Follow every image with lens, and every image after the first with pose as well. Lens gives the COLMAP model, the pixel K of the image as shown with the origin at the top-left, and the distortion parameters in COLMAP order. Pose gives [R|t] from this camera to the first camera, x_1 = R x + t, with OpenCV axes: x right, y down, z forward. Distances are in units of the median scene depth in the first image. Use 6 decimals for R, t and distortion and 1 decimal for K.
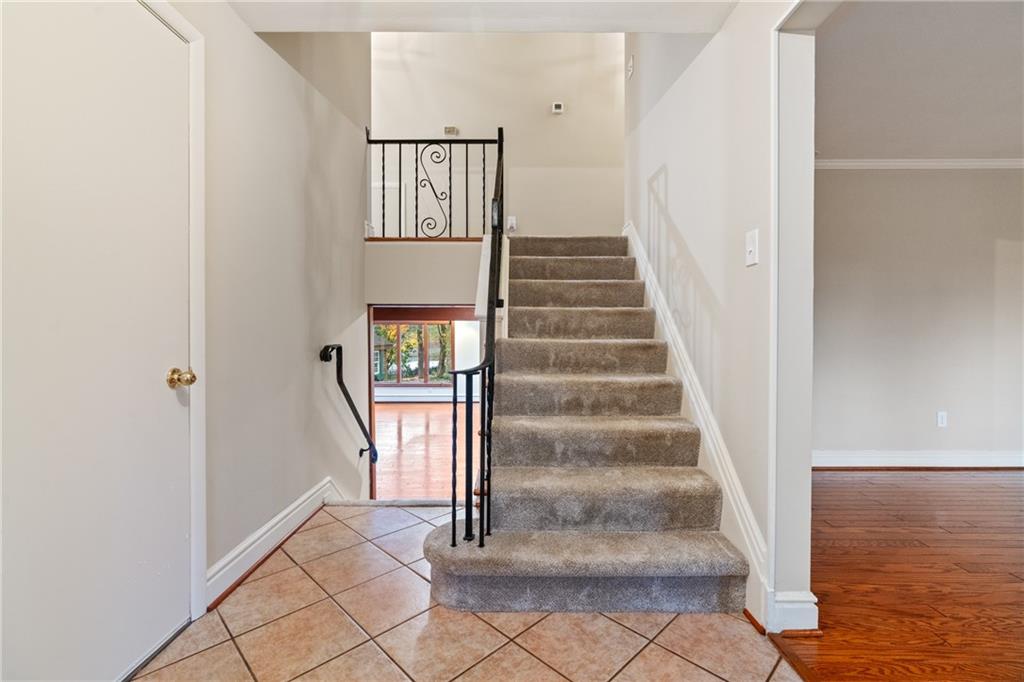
lens RADIAL K [[457.7, 0, 513.1], [0, 457.7, 337.9], [0, 0, 1]] dist [-0.002950, 0.000317]
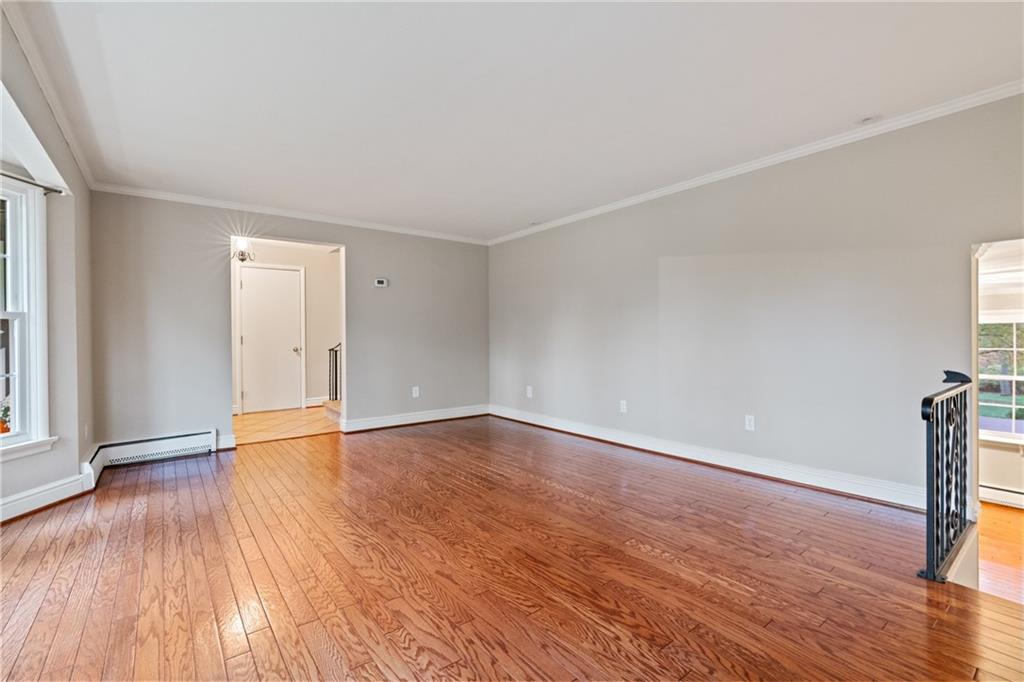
lens RADIAL K [[457.7, 0, 513.1], [0, 457.7, 337.9], [0, 0, 1]] dist [-0.002950, 0.000317]
pose [[0.616819, 0.001492, -0.787104, 1.751188], [-0.002402, 0.999997, 0.000013, -0.010410], [0.787102, 0.001882, 0.616820, -0.022718]]
